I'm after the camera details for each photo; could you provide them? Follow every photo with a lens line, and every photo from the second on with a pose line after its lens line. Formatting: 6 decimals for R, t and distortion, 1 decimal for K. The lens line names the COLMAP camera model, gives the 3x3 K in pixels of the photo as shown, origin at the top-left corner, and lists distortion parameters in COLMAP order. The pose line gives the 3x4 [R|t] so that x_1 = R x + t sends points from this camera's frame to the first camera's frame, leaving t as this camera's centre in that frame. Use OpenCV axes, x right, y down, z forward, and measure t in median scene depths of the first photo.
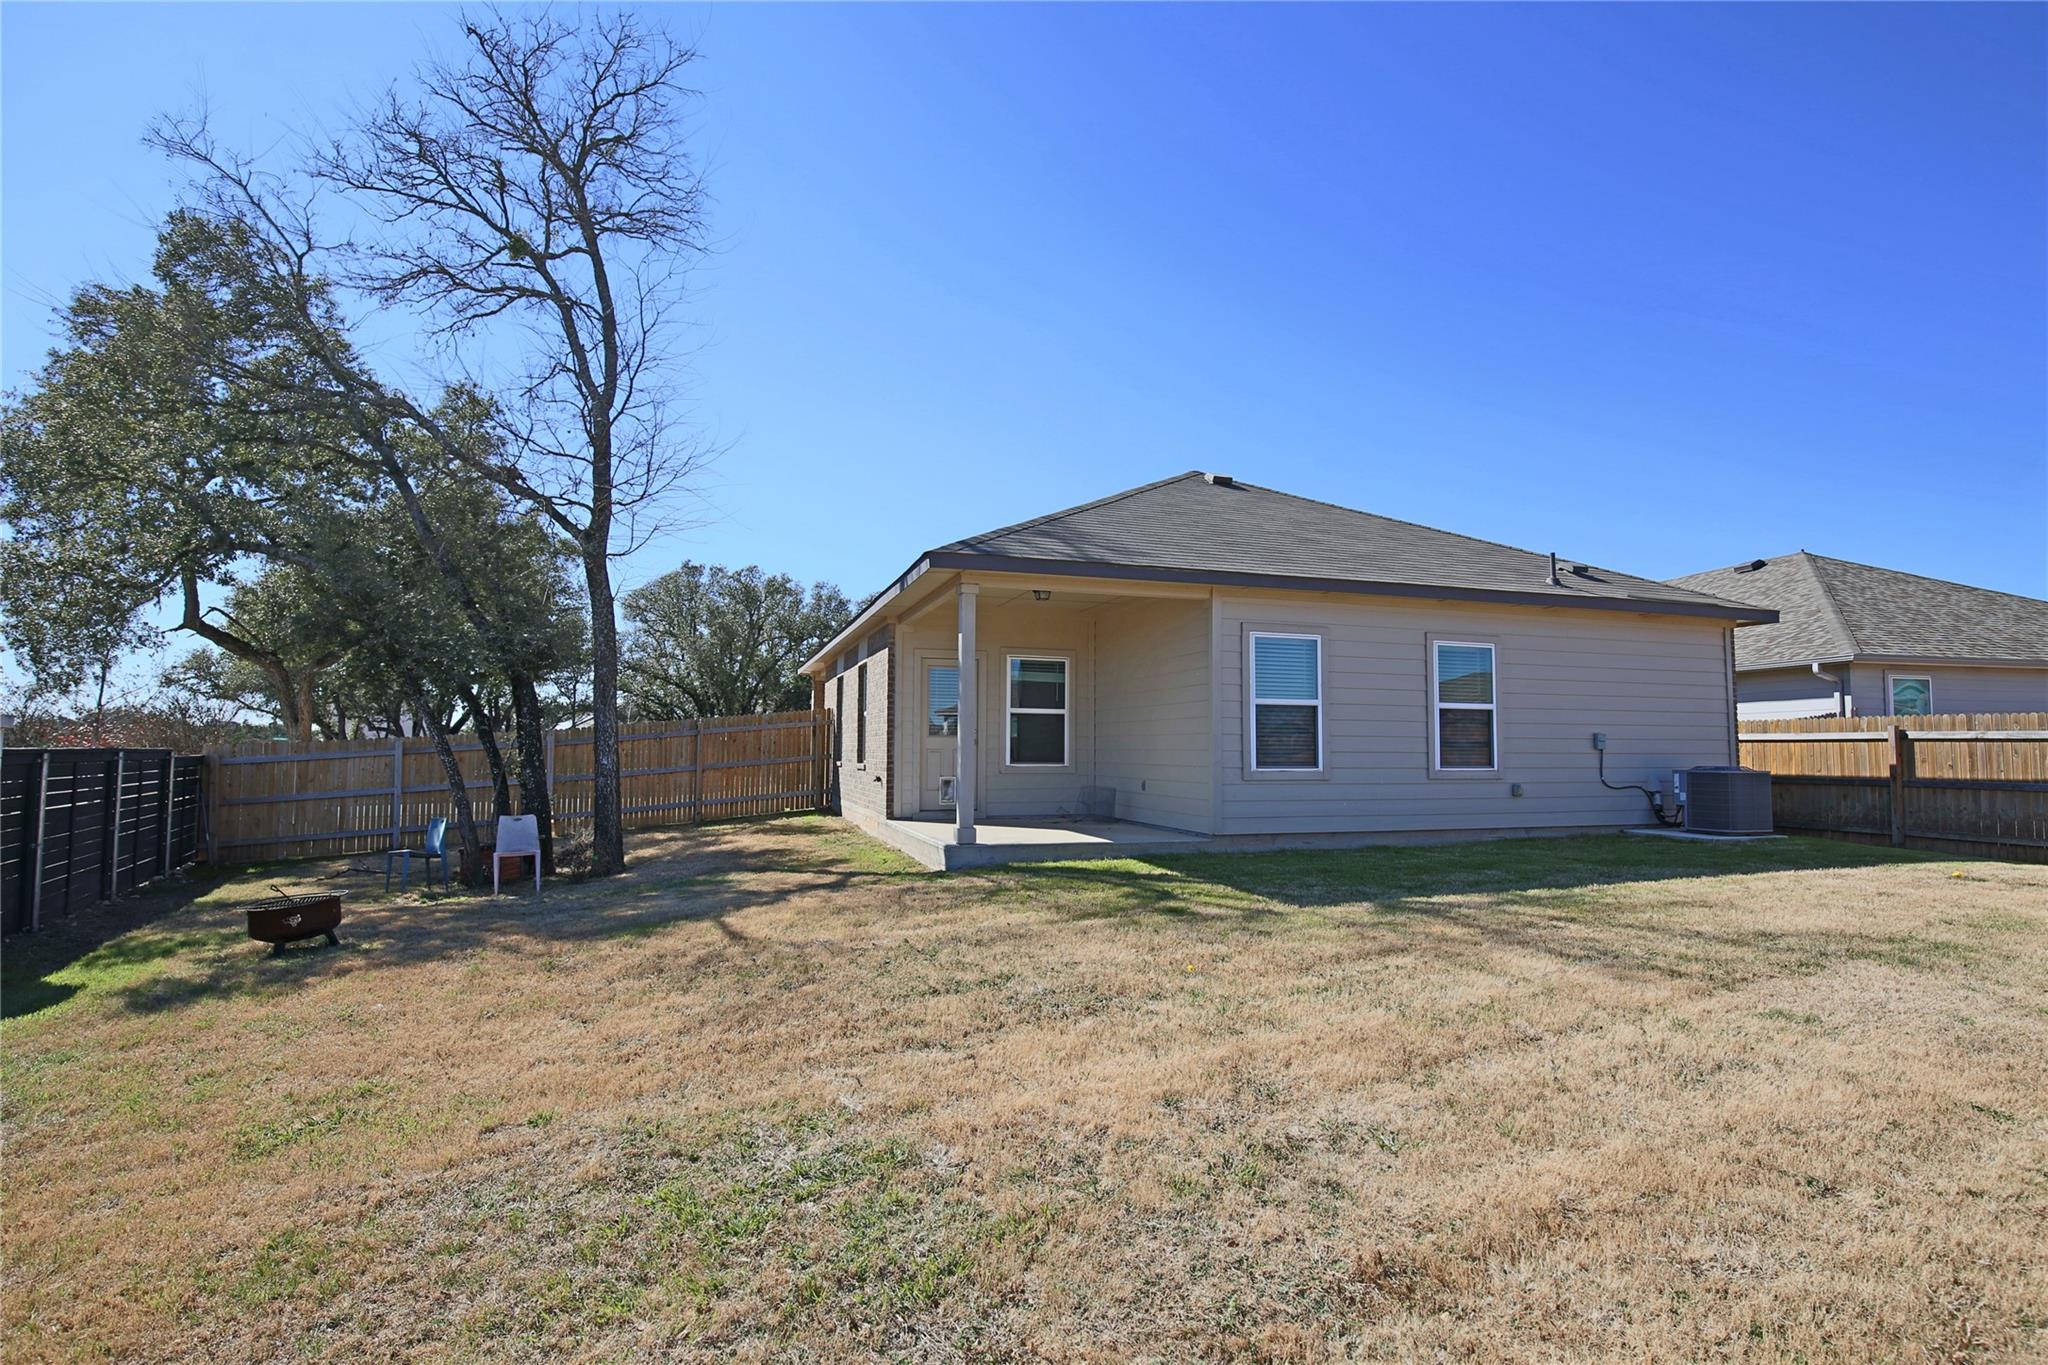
lens RADIAL K [[959.6, 0, 1024.1], [0, 959.6, 681.7], [0, 0, 1]] dist [-0.035603, -0.000348]
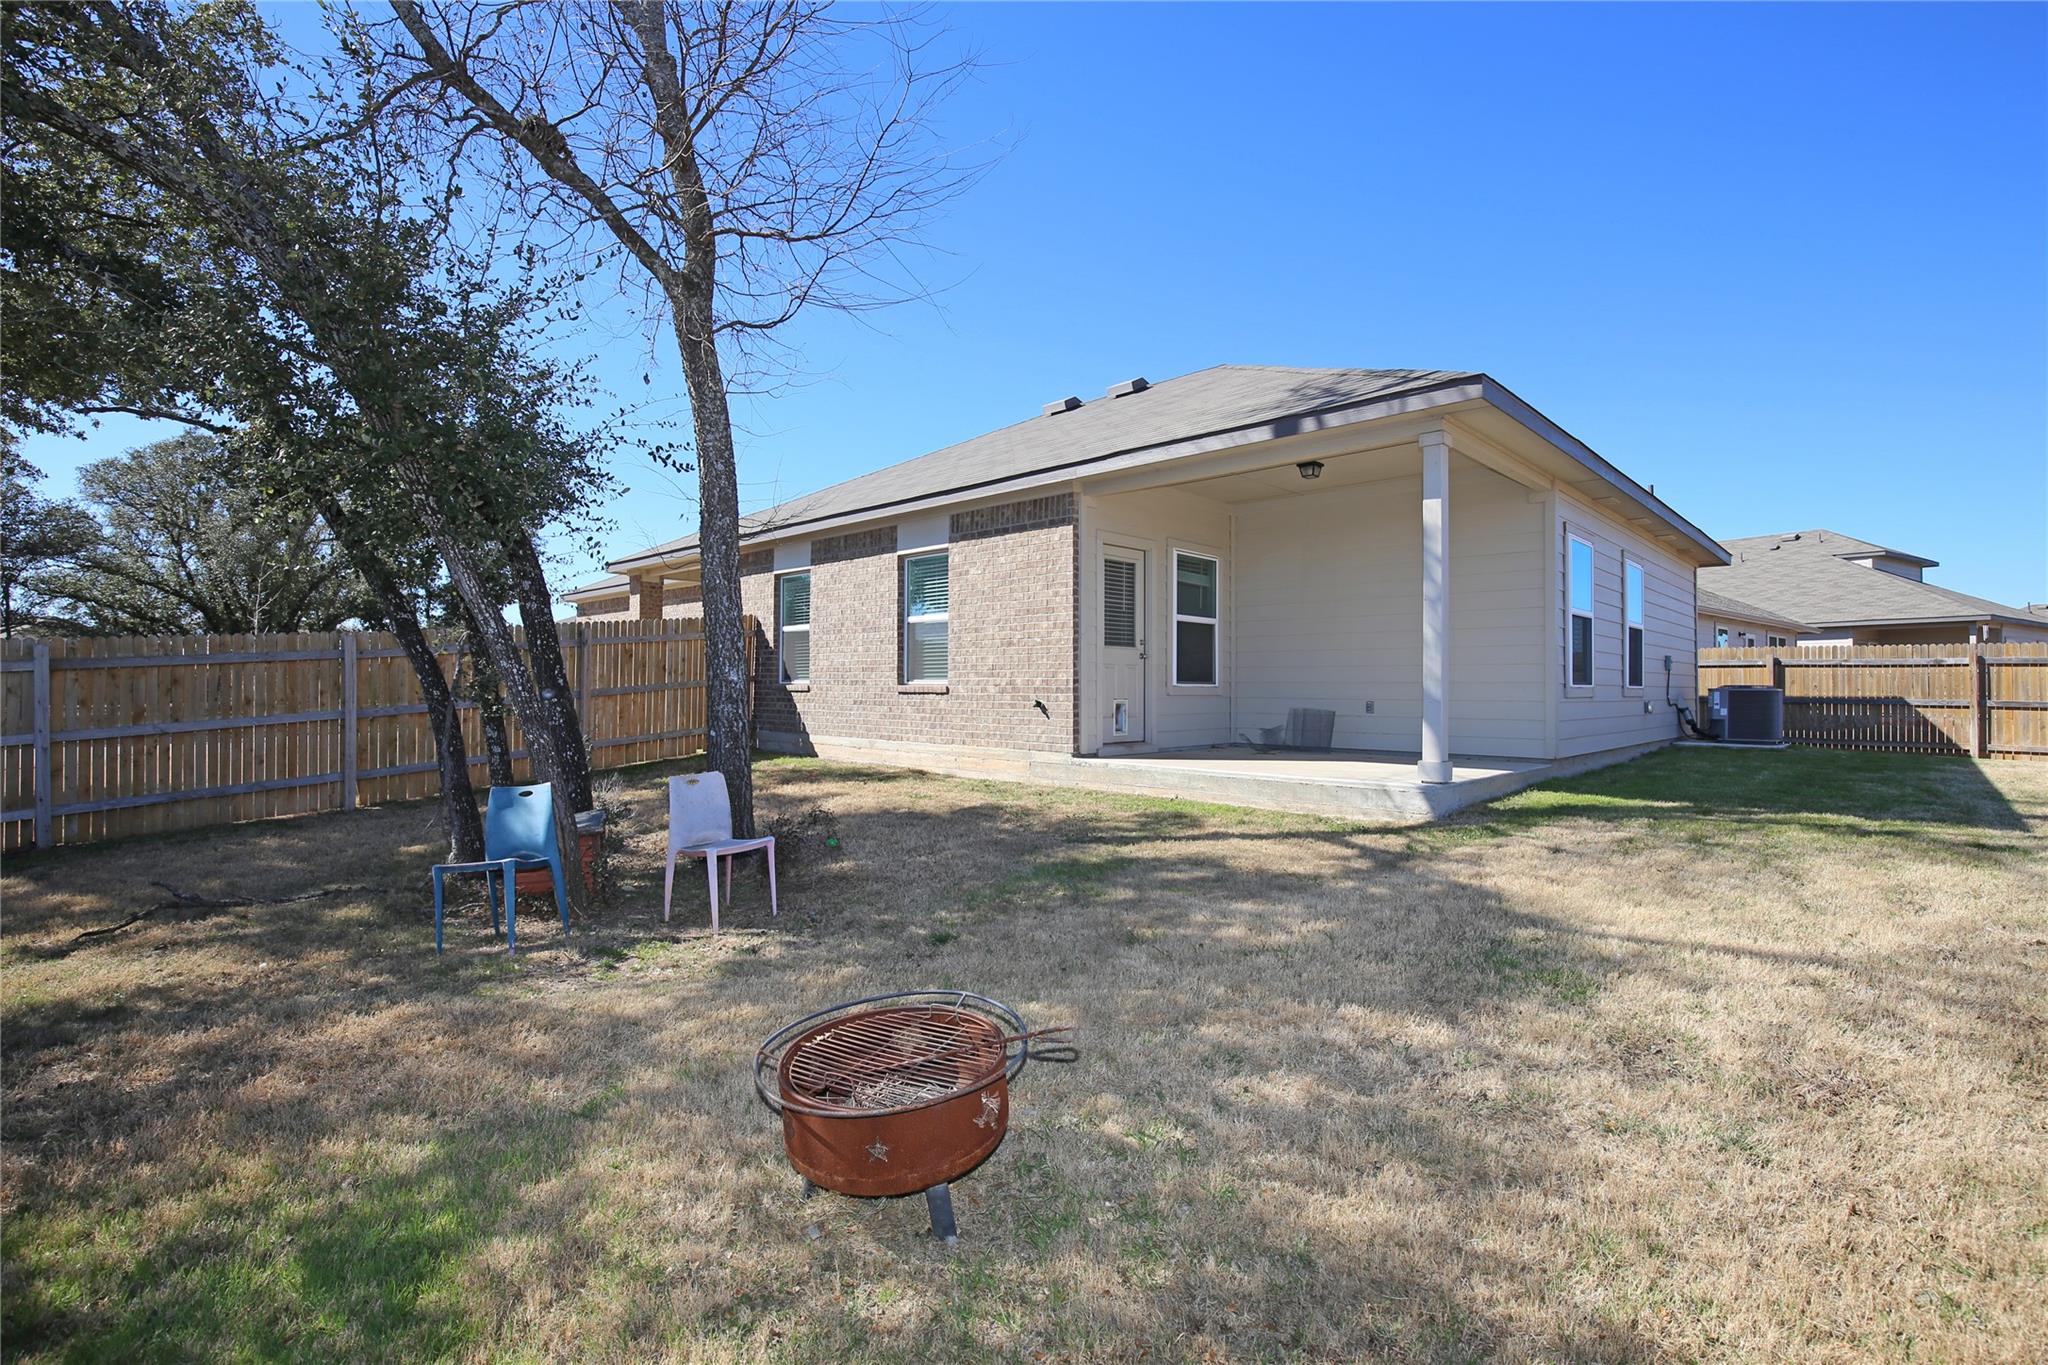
lens RADIAL K [[959.6, 0, 1025.5], [0, 959.6, 682.8], [0, 0, 1]] dist [-0.035603, -0.000348]
pose [[0.878523, -0.000271, 0.477701, -0.554634], [-0.038019, 0.996788, 0.070484, 0.035307], [-0.476185, -0.080084, 0.875691, 0.378095]]
